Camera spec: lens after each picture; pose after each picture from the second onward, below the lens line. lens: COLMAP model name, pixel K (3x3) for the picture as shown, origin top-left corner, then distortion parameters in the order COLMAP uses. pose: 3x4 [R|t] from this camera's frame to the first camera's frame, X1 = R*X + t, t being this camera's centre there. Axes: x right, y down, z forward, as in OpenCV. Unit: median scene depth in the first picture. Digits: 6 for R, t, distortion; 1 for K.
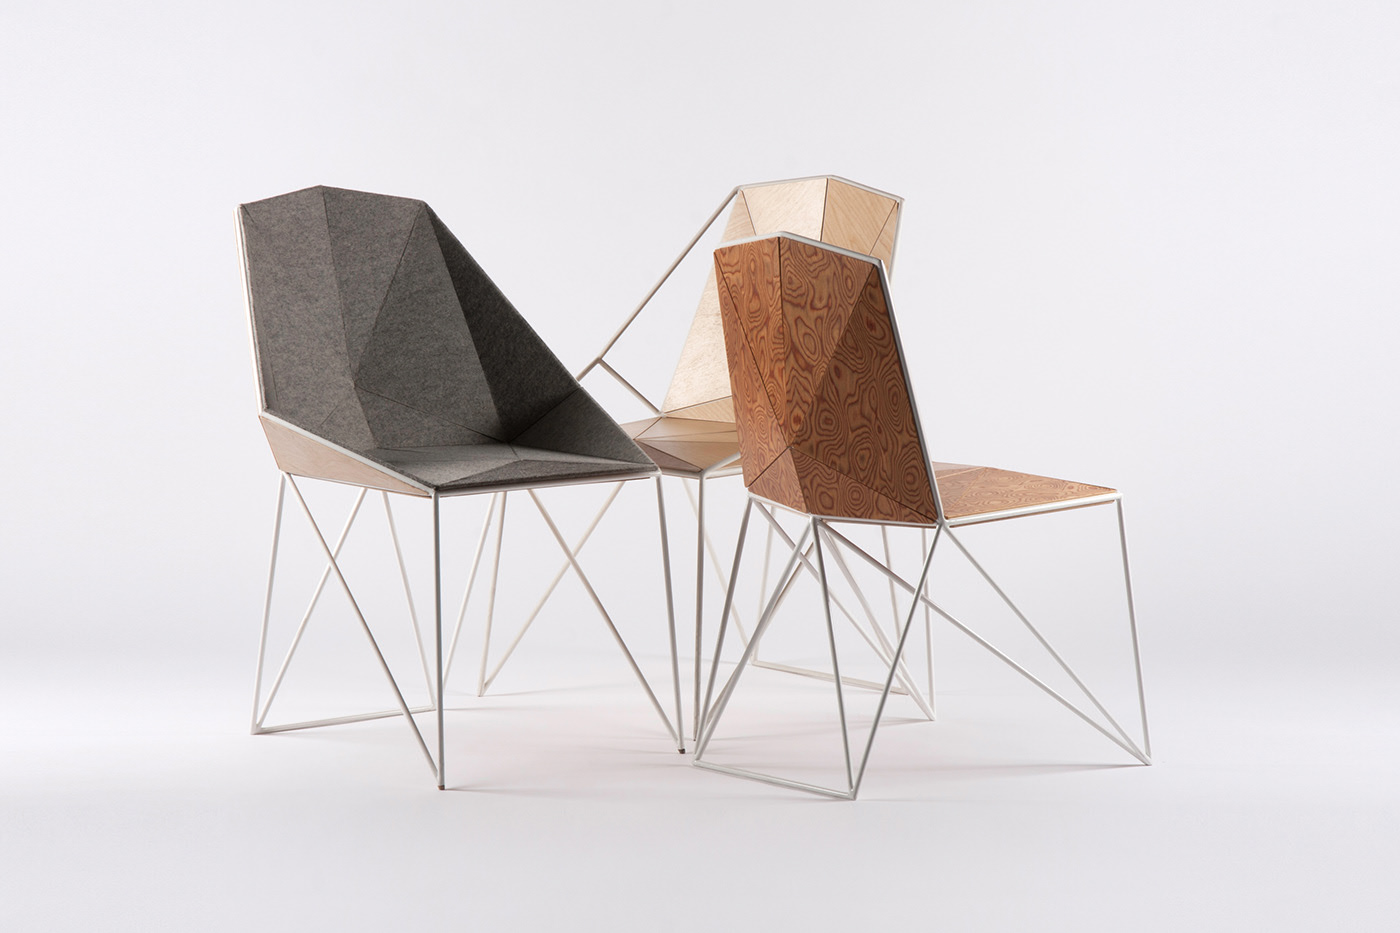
lens RADIAL K [[4691.3, 0, 700.0], [0, 4691.3, 466.5], [0, 0, 1]] dist [0.081470, 0.455182]
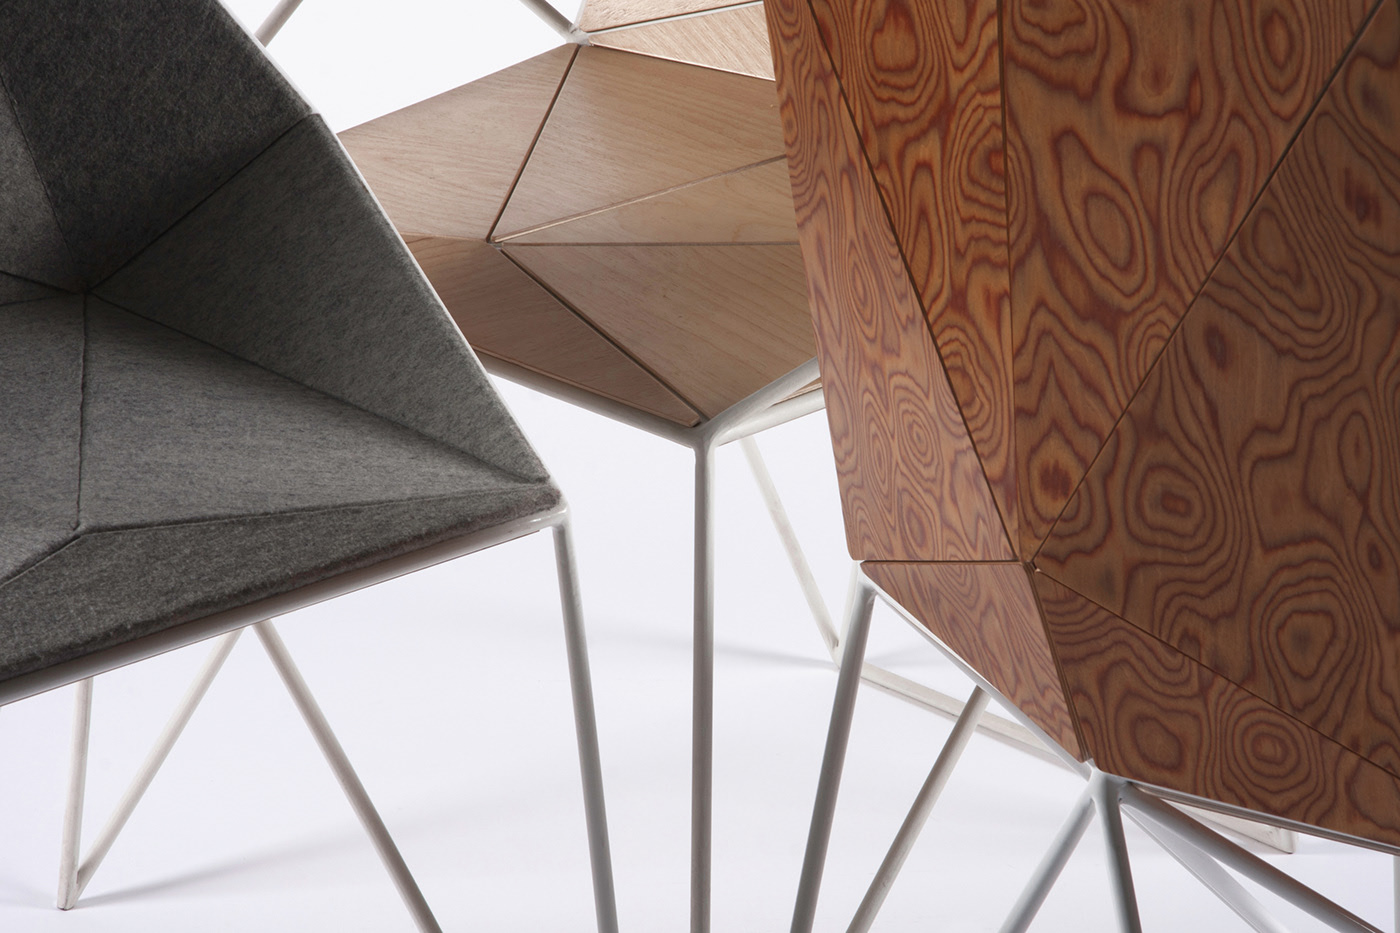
lens RADIAL K [[5206.7, 0, 700.0], [0, 5206.7, 466.5], [0, 0, 1]] dist [0.632426, -0.290394]
pose [[0.999868, -0.015637, 0.004296, -0.001371], [0.014111, 0.969496, 0.244700, -0.086145], [-0.007991, -0.244607, 0.969589, 0.706675]]
